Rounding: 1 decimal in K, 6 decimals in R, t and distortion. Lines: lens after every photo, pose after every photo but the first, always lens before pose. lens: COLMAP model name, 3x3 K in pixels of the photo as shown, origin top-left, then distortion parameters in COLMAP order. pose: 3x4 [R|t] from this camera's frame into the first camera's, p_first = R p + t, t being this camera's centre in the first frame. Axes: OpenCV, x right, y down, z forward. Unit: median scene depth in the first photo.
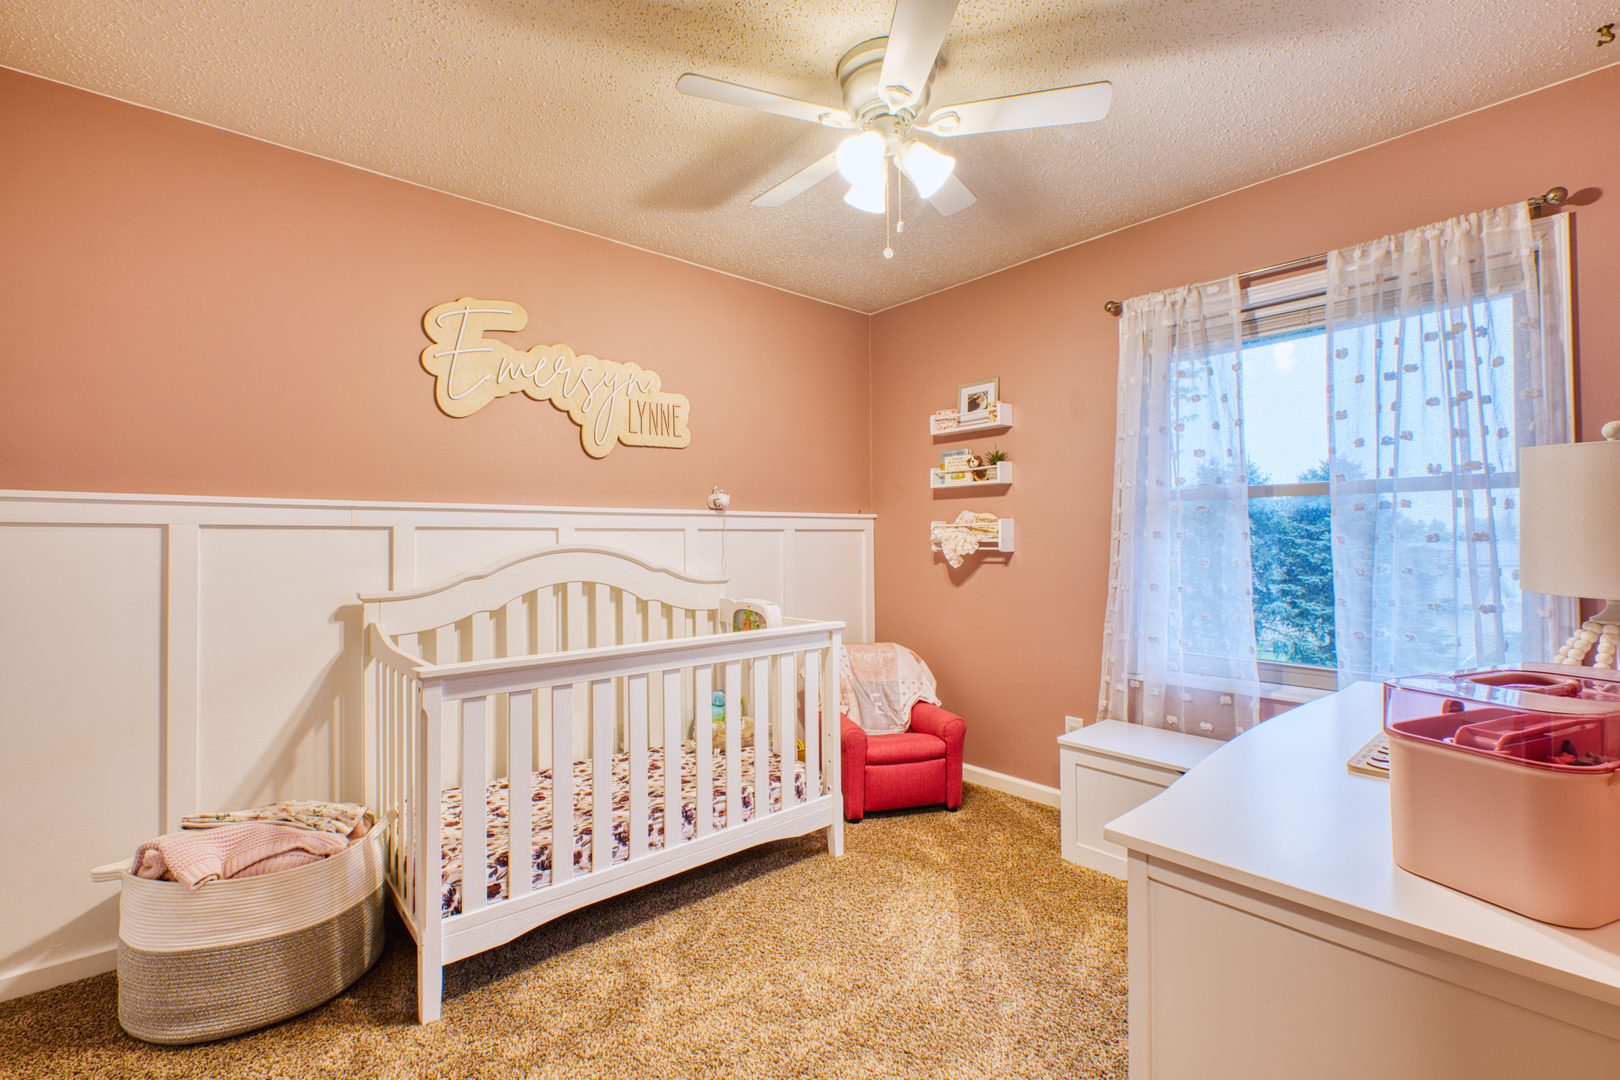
lens RADIAL K [[715.4, 0, 808.3], [0, 715.4, 535.4], [0, 0, 1]] dist [-0.007775, 0.000266]
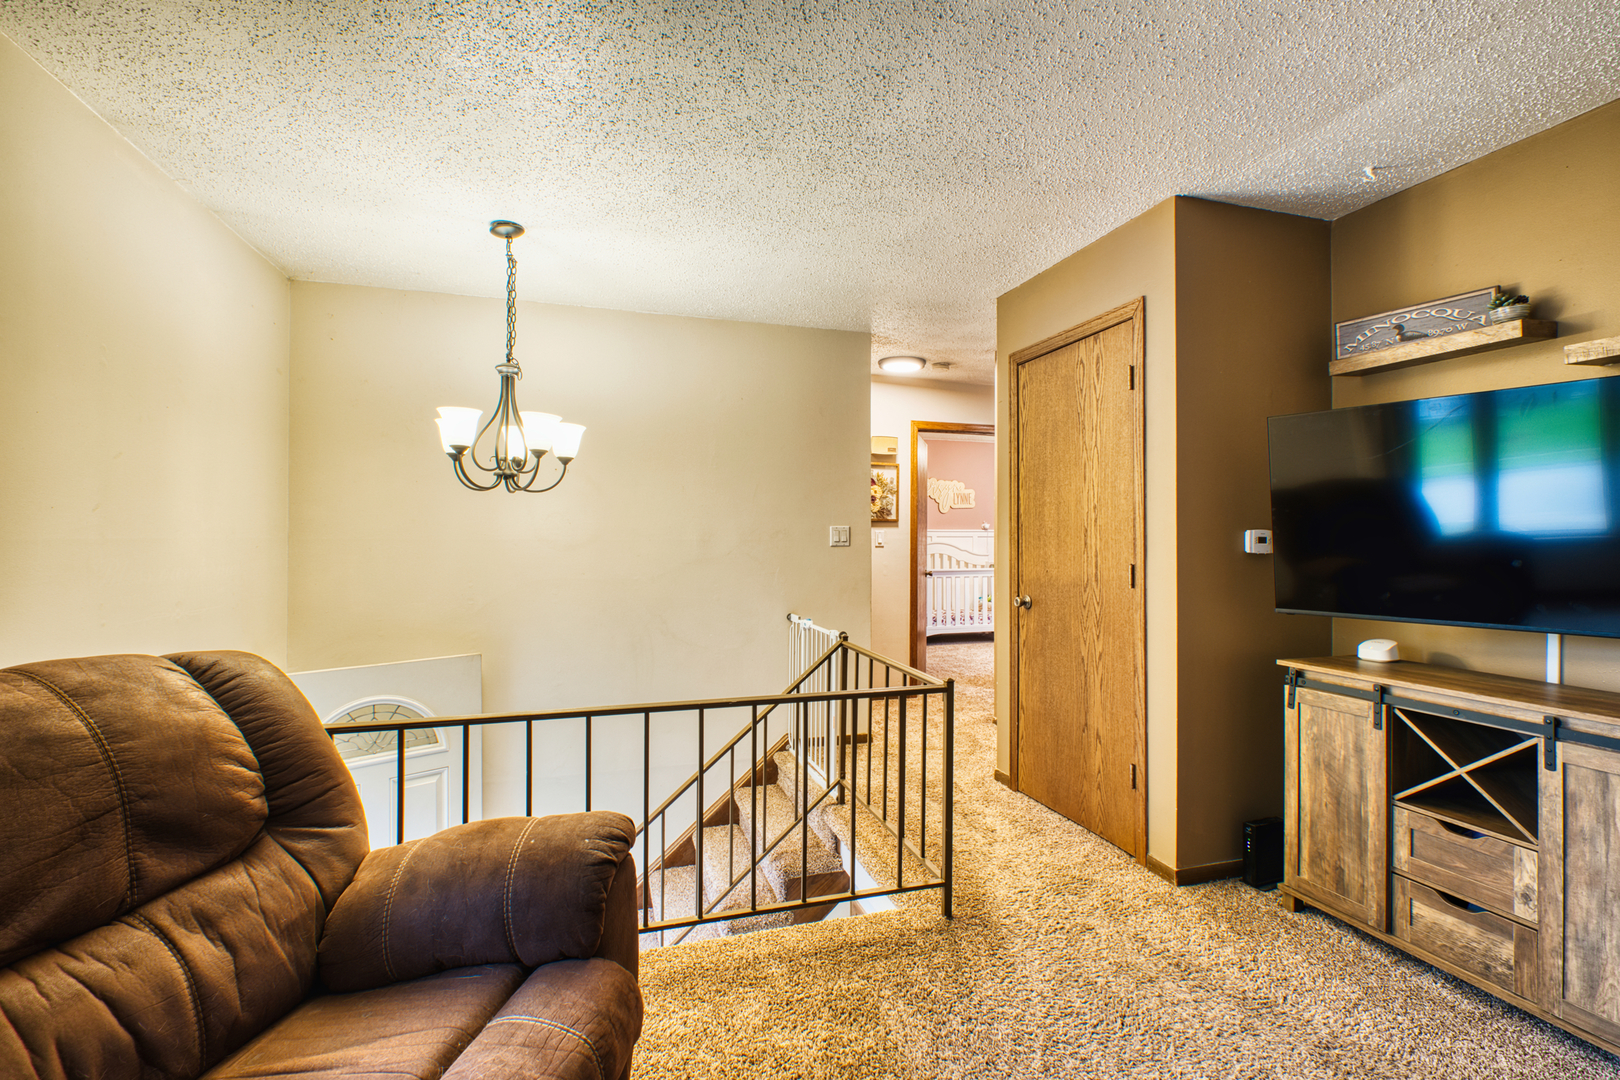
lens RADIAL K [[715.4, 0, 809.9], [0, 715.4, 533.5], [0, 0, 1]] dist [-0.007775, 0.000266]
pose [[0.913930, 0.005203, -0.405838, 0.402379], [-0.003923, 0.999984, 0.003988, -0.030412], [0.405852, -0.002052, 0.913937, -1.925709]]
